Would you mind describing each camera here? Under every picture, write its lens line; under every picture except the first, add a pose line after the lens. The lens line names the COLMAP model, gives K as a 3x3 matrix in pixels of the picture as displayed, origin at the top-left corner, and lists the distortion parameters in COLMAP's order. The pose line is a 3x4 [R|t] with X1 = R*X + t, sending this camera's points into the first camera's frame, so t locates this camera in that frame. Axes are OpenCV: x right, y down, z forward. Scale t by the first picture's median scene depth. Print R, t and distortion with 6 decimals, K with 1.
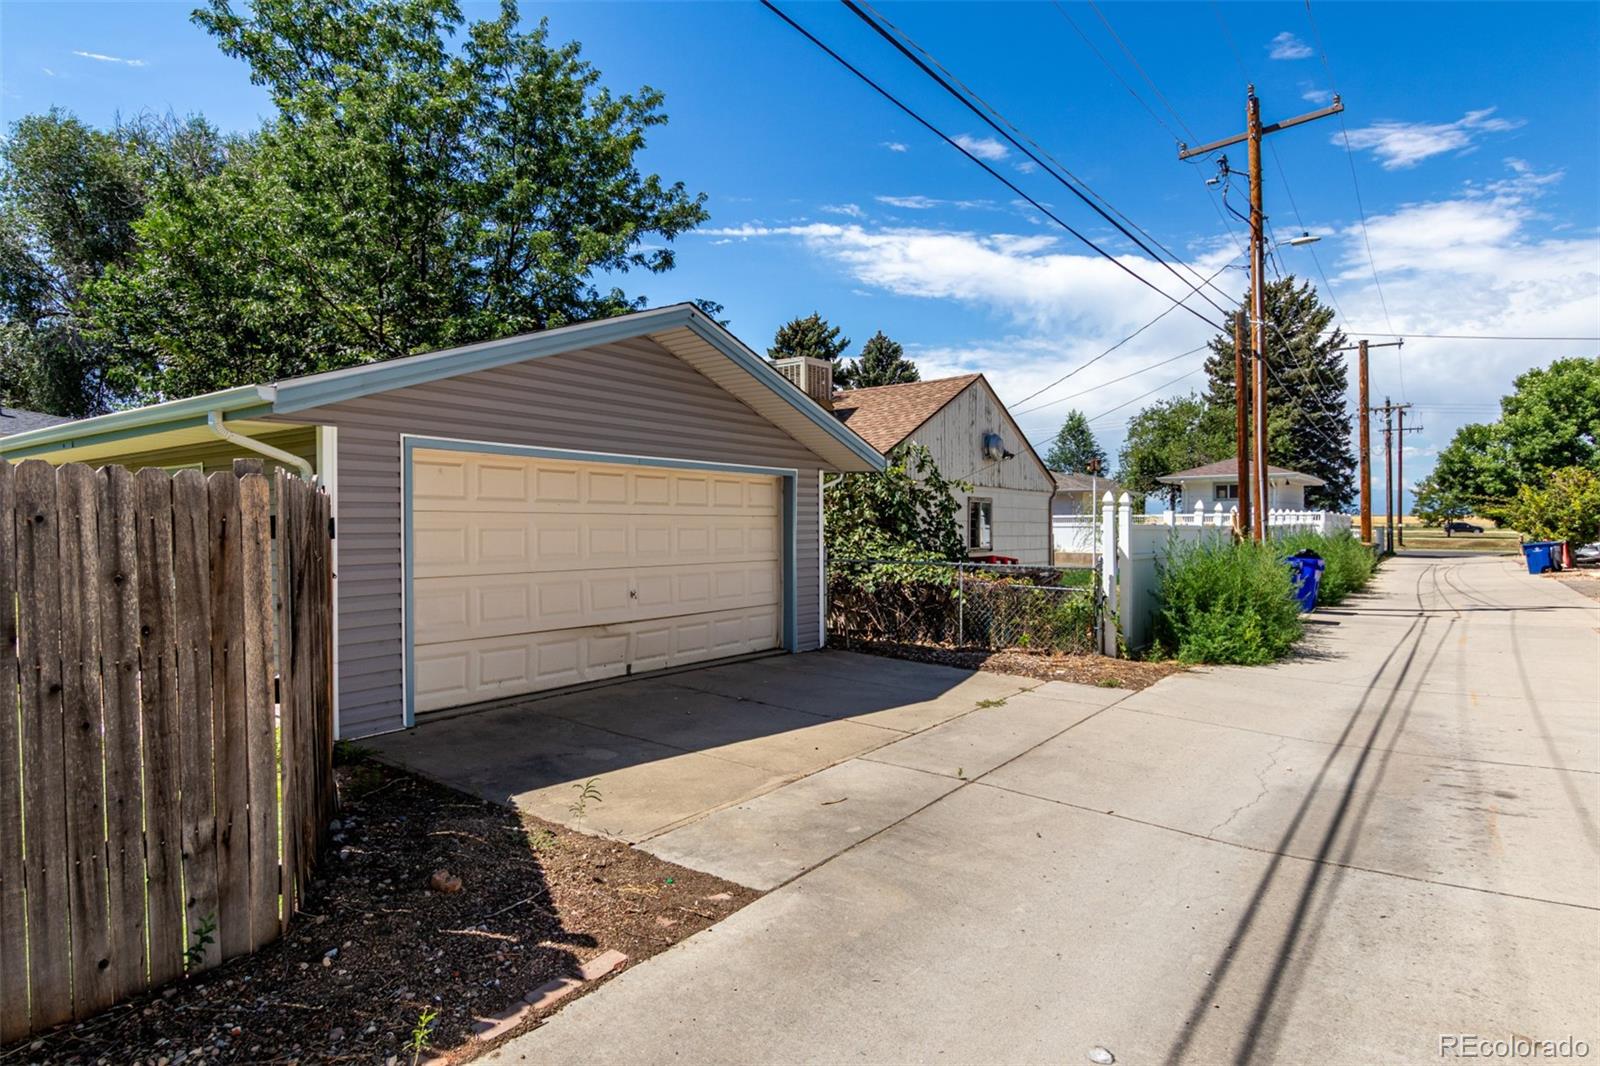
lens RADIAL K [[875.0, 0, 795.9], [0, 875.0, 537.5], [0, 0, 1]] dist [0.004199, -0.001726]
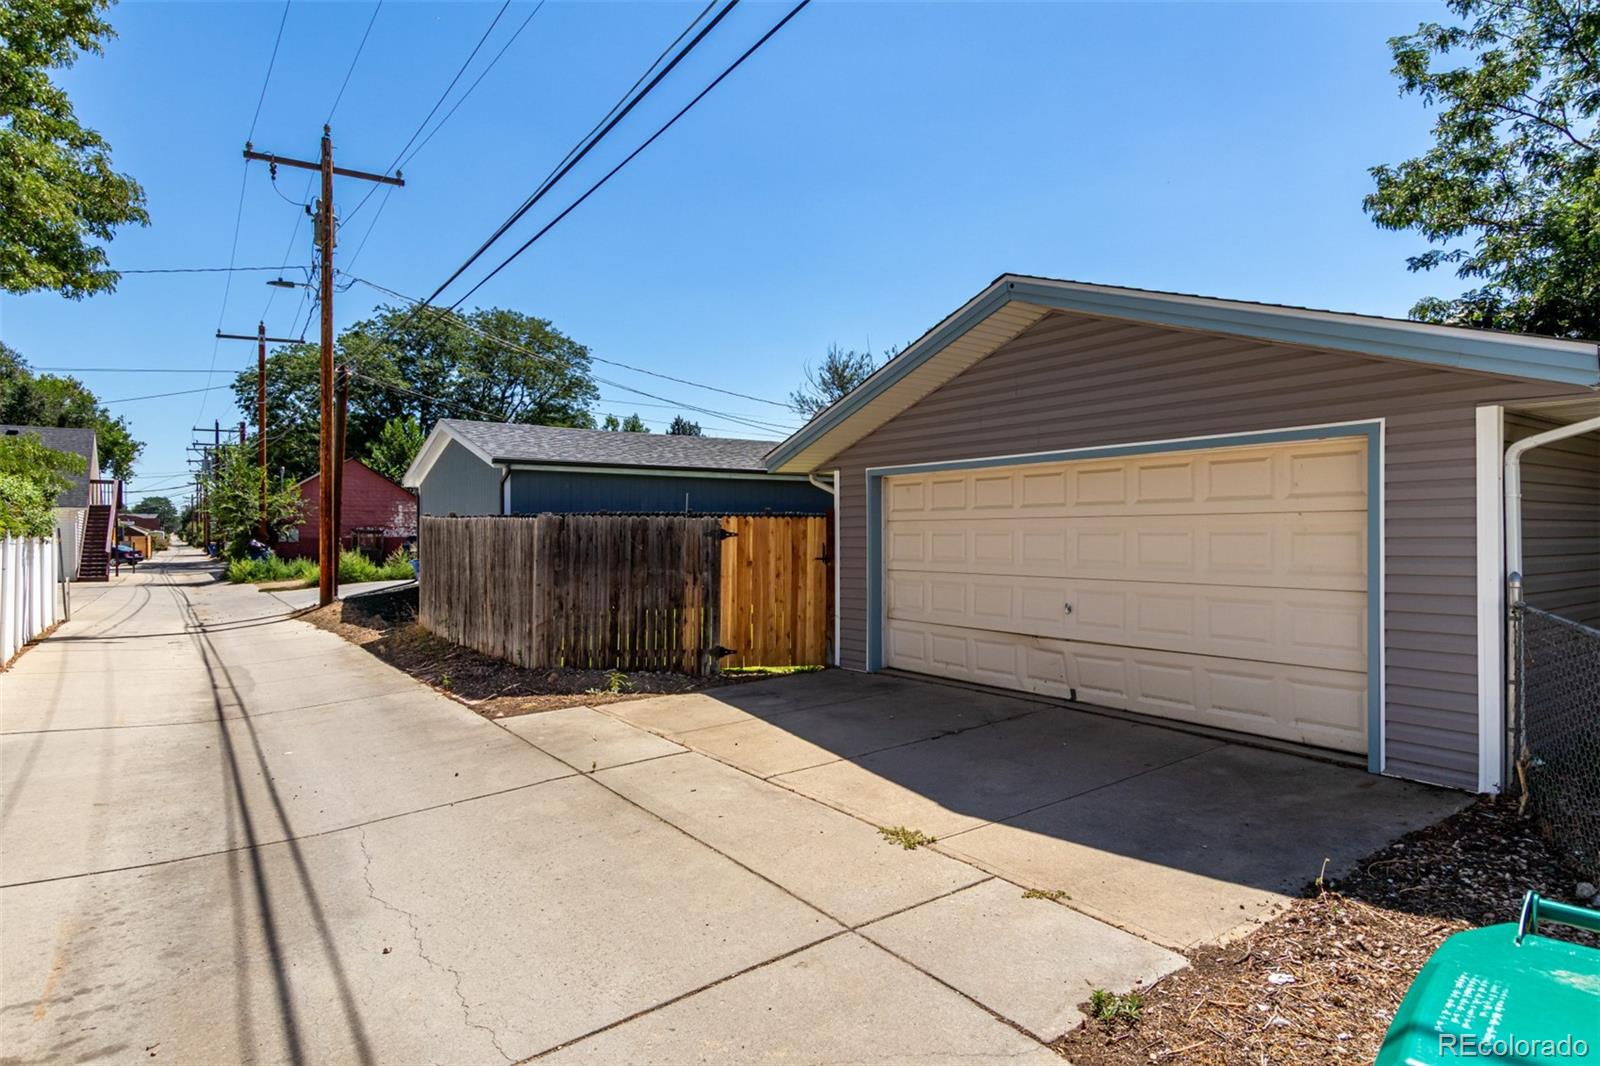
lens RADIAL K [[875.0, 0, 795.8], [0, 875.0, 532.8], [0, 0, 1]] dist [0.004199, -0.001726]
pose [[-0.311168, 0.002885, -0.950351, 1.250939], [-0.005601, 0.999972, 0.004870, -0.023525], [0.950338, 0.006838, -0.311143, 1.740432]]
